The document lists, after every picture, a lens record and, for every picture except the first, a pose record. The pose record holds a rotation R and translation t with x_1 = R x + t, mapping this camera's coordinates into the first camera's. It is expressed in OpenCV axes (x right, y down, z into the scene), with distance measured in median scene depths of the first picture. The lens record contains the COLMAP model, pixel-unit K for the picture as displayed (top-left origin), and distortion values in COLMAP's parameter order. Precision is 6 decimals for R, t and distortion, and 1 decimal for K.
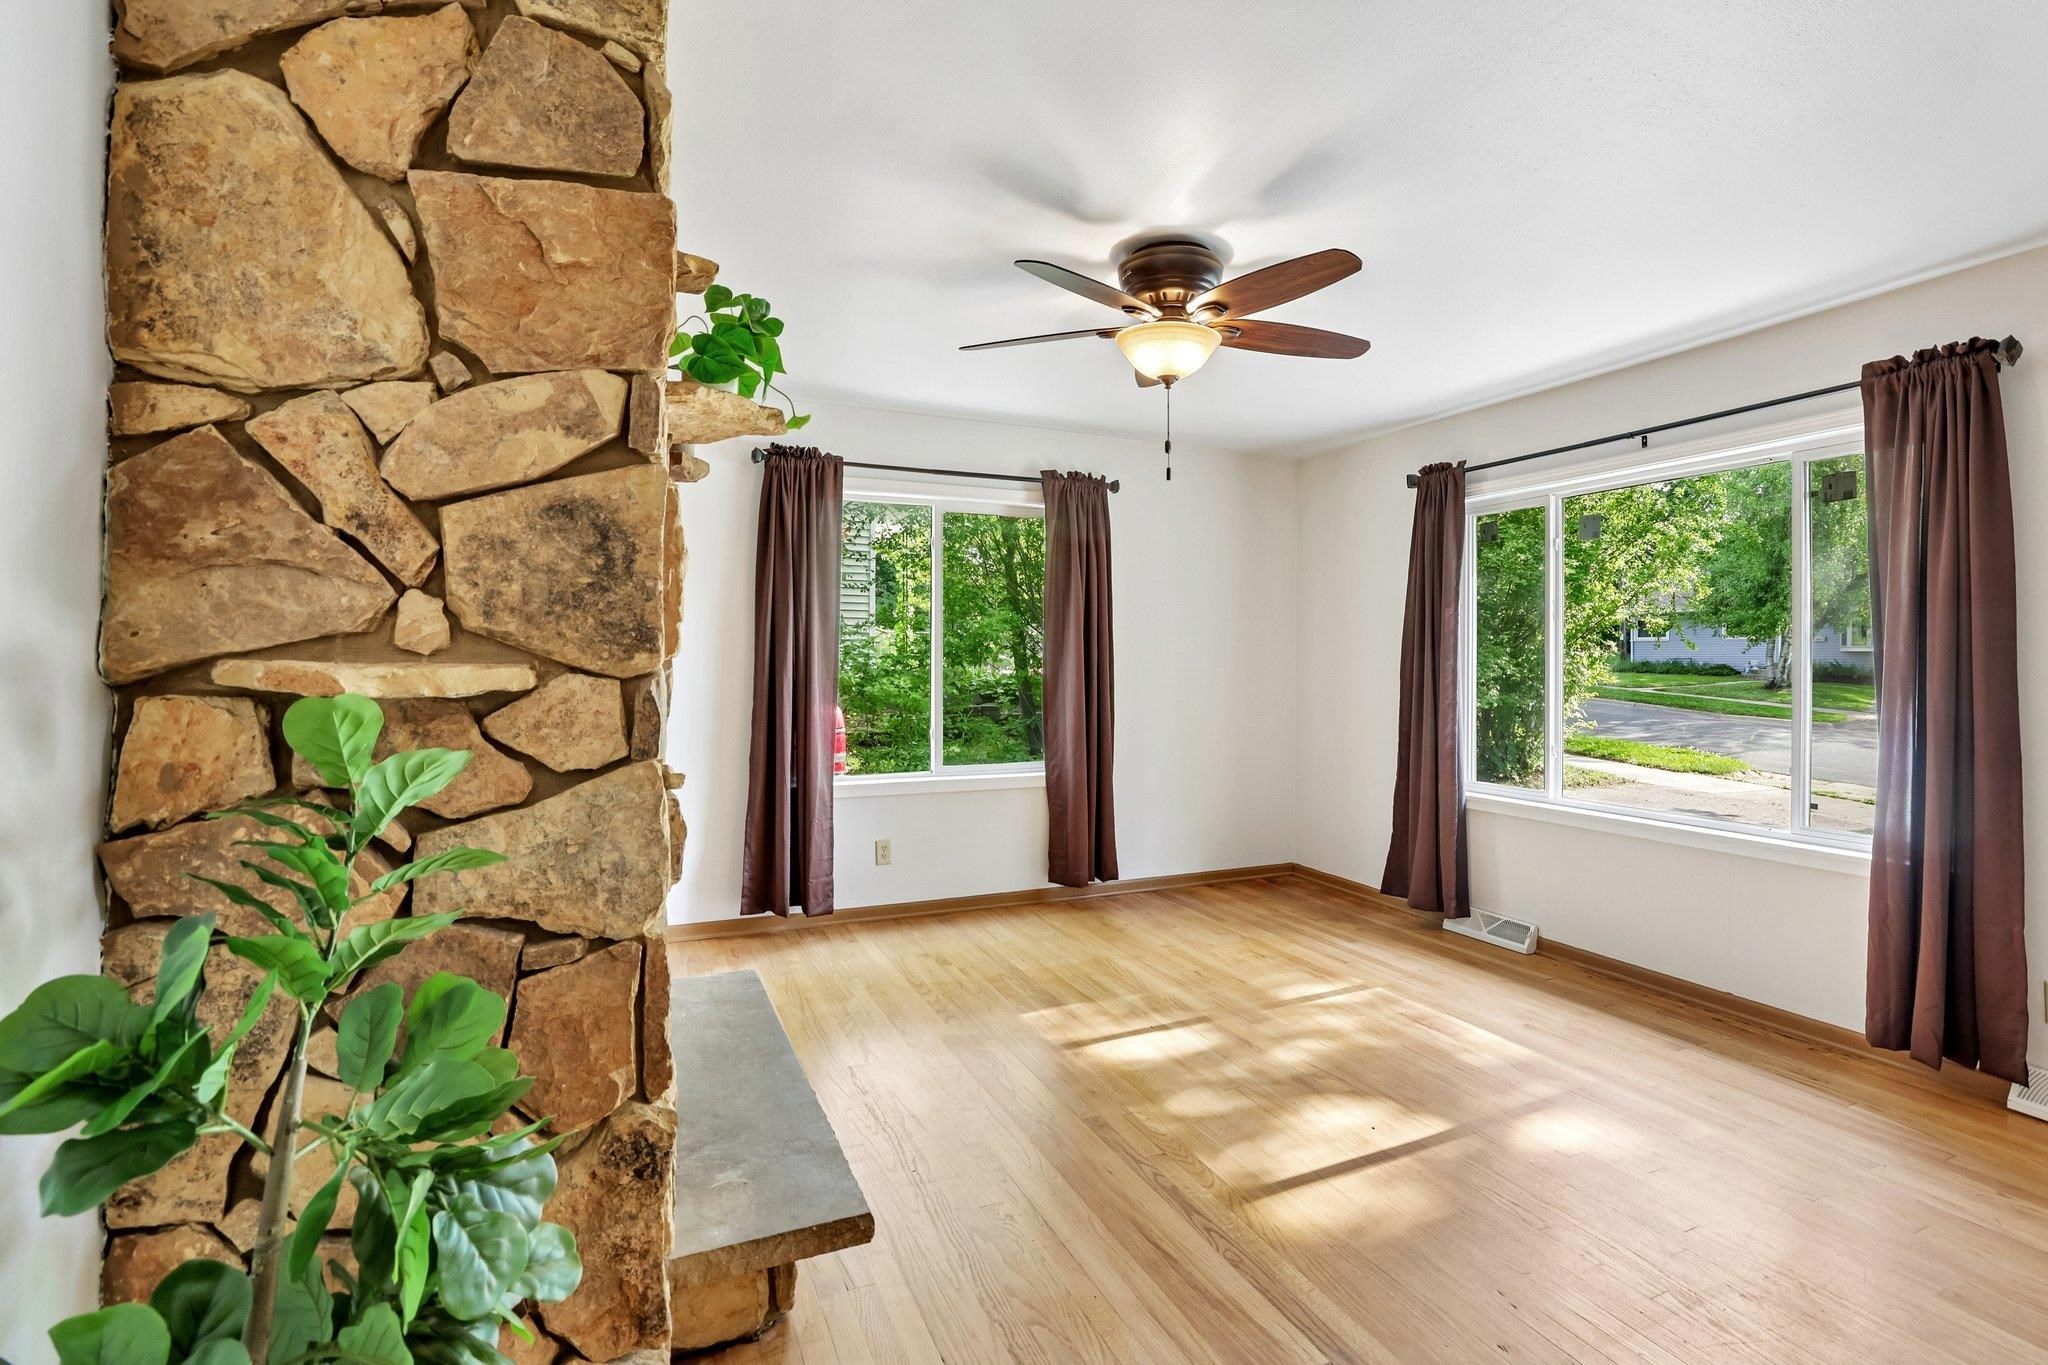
lens RADIAL K [[946.5, 0, 1039.9], [0, 946.5, 663.4], [0, 0, 1]] dist [-0.048487, 0.013628]
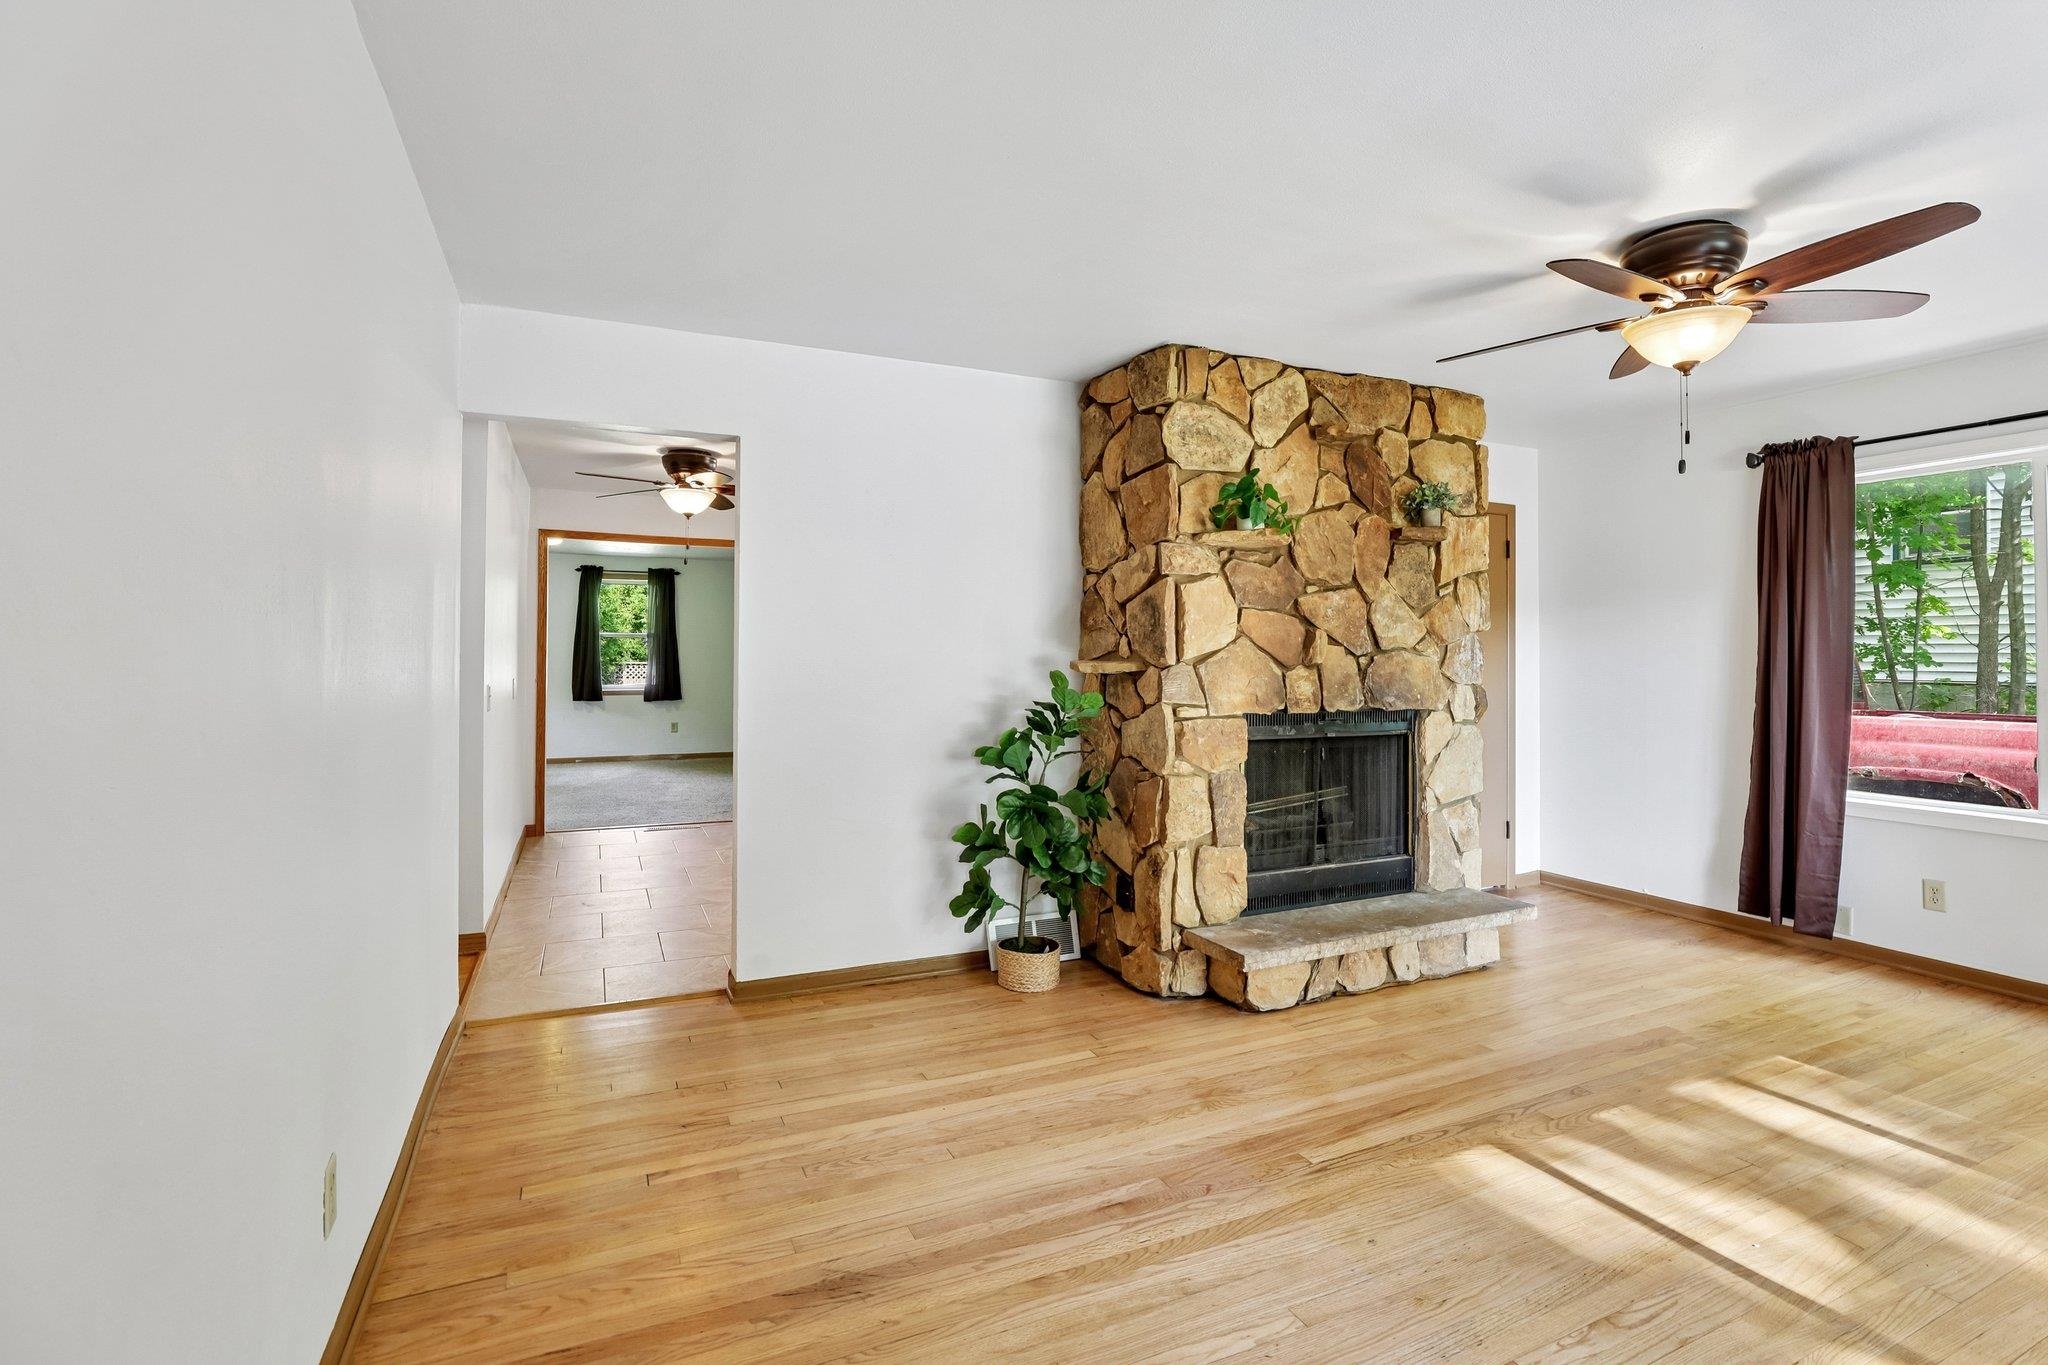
lens RADIAL K [[950.9, 0, 1035.8], [0, 950.9, 644.6], [0, 0, 1]] dist [-0.049635, 0.014203]
pose [[0.023504, -0.014946, -0.999612, 0.855622], [-0.007369, 0.999858, -0.015123, -0.002237], [0.999697, 0.007722, 0.023391, 0.263533]]
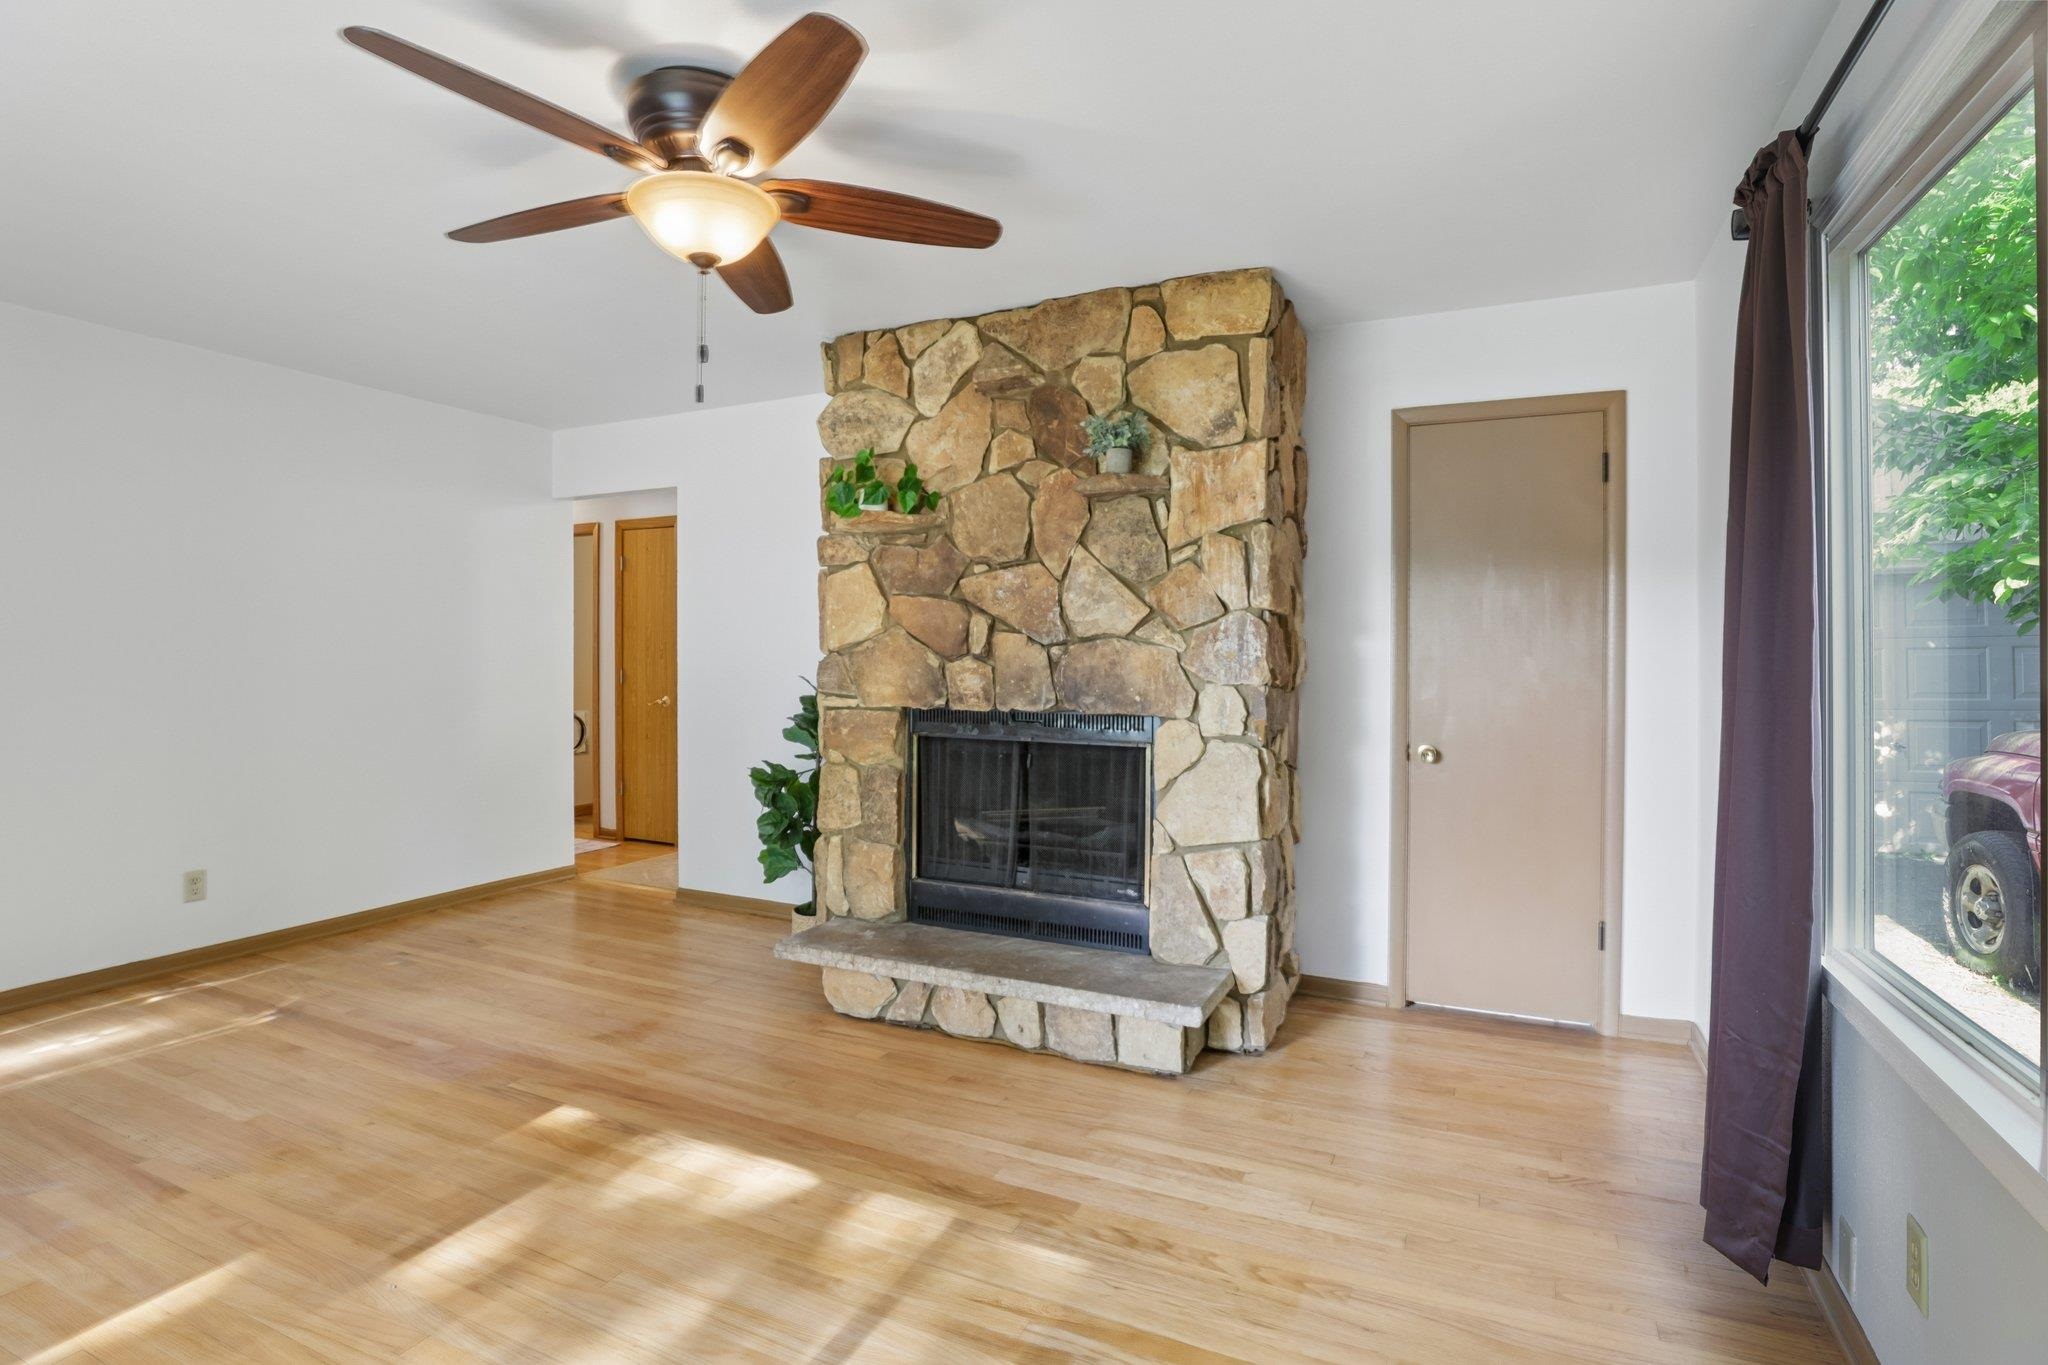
lens RADIAL K [[953.9, 0, 1037.5], [0, 953.9, 659.0], [0, 0, 1]] dist [-0.042178, 0.012886]
pose [[-0.739563, -0.002310, -0.673083, 0.358476], [-0.008651, 0.999944, 0.006073, -0.000614], [0.673032, 0.010314, -0.739542, 1.389401]]
